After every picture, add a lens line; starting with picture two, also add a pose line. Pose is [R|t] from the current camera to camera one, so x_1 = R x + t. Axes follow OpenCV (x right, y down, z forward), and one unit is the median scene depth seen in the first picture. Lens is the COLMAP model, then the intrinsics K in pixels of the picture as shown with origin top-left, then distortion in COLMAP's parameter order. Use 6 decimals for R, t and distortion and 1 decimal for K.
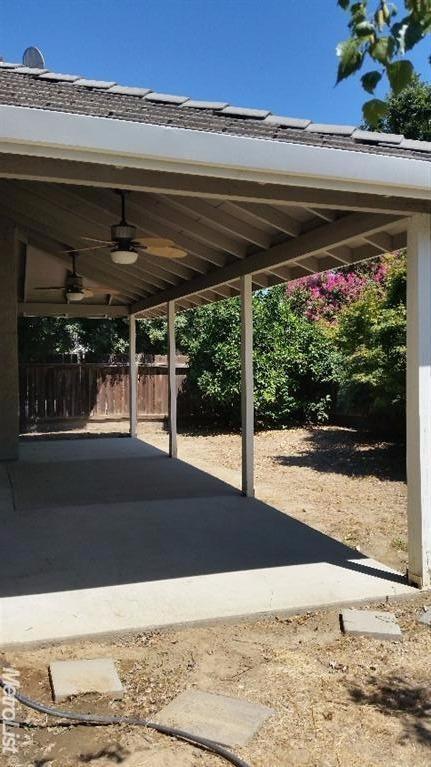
lens RADIAL K [[642.8, 0, 212.6], [0, 642.8, 353.3], [0, 0, 1]] dist [0.151869, 0.000060]
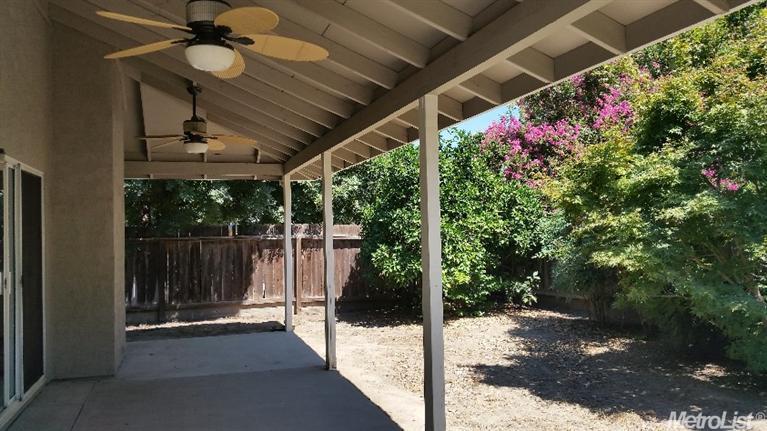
lens RADIAL K [[642.8, 0, 383.5], [0, 642.8, 215.5], [0, 0, 1]] dist [0.151869, 0.000060]
pose [[0.999572, -0.015299, -0.024952, 0.012506], [0.015131, 0.999862, -0.006907, -0.002606], [0.025054, 0.006527, 0.999665, 0.205426]]
